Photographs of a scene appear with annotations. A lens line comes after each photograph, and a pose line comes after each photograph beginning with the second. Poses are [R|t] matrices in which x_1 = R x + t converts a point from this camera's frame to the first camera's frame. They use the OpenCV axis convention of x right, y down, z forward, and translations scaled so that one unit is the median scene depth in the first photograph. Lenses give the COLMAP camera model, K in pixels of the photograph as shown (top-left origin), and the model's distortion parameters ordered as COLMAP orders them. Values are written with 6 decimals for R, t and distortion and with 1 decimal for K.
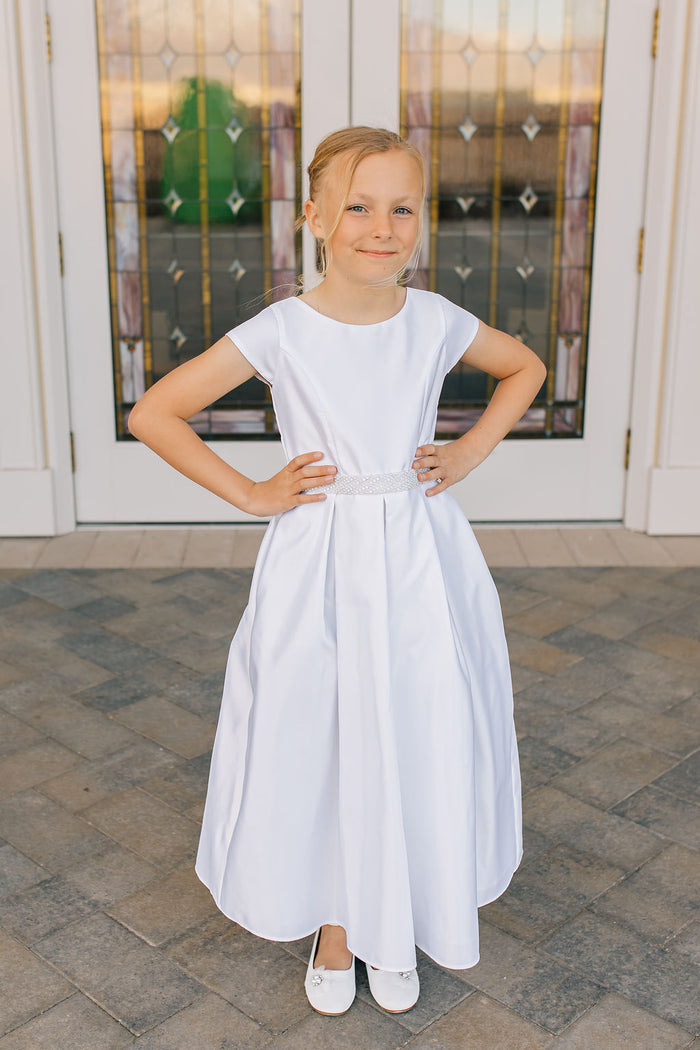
lens RADIAL K [[967.8, 0, 313.0], [0, 967.8, 468.6], [0, 0, 1]] dist [0.003032, -0.003154]
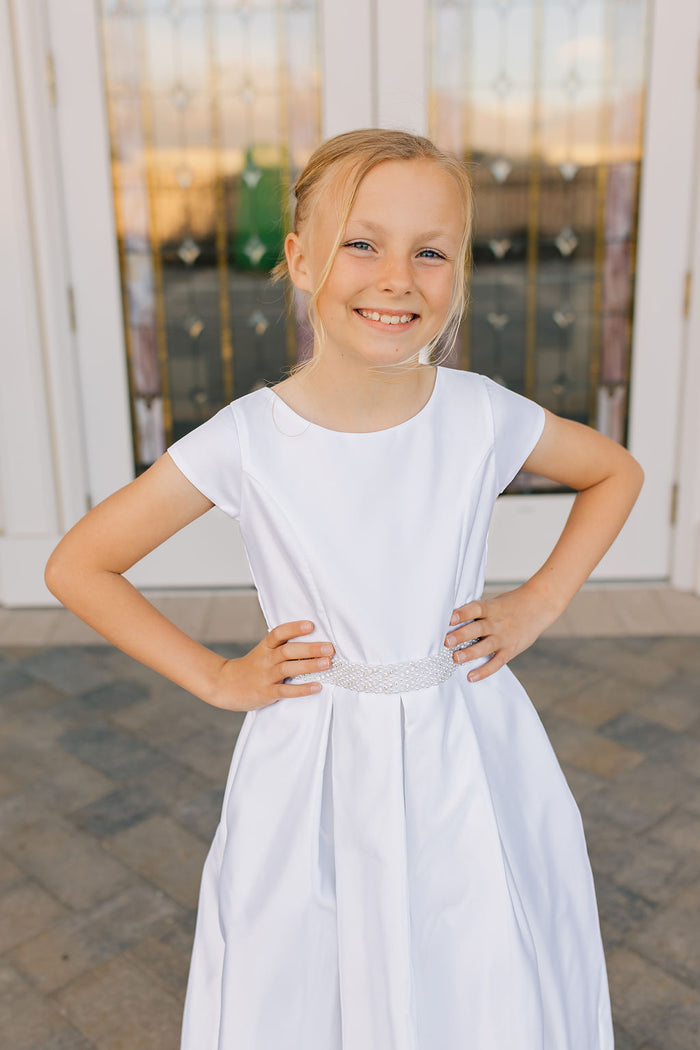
lens RADIAL K [[769.9, 0, 353.3], [0, 769.9, 457.4], [0, 0, 1]] dist [0.002531, 0.000638]
pose [[0.999857, -0.014382, -0.008935, 0.022687], [0.014318, 0.999872, -0.007181, -0.079898], [0.009037, 0.007052, 0.999934, 0.299585]]
